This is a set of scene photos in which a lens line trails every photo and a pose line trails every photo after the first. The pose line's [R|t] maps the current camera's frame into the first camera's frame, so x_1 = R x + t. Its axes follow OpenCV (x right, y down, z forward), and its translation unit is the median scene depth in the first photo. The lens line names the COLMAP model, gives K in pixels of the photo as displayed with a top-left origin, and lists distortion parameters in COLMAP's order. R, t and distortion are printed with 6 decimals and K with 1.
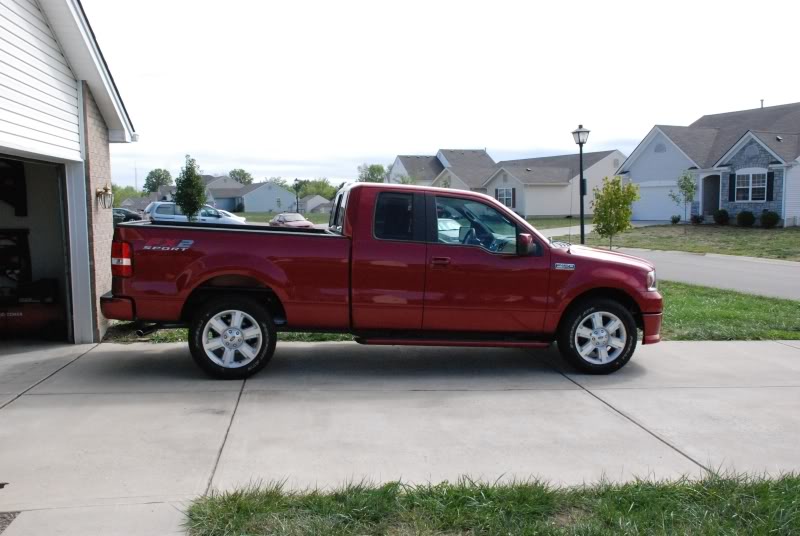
lens RADIAL K [[764.1, 0, 400.0], [0, 764.1, 268.0], [0, 0, 1]] dist [-0.010672, 0.006769]
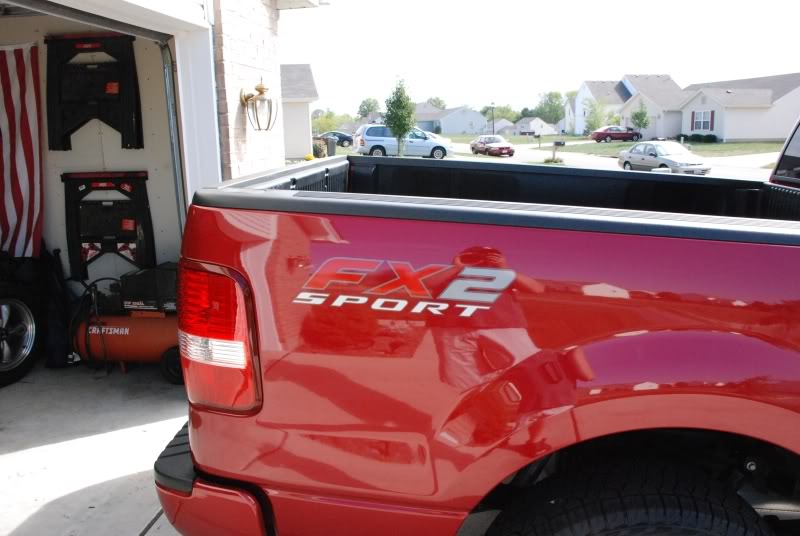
lens RADIAL K [[634.4, 0, 400.0], [0, 634.4, 268.0], [0, 0, 1]] dist [-0.181695, 0.166709]
pose [[0.966939, 0.043925, -0.251198, -0.053646], [-0.008964, 0.990300, 0.138659, -0.012850], [0.254852, -0.131823, 0.957953, 0.171404]]
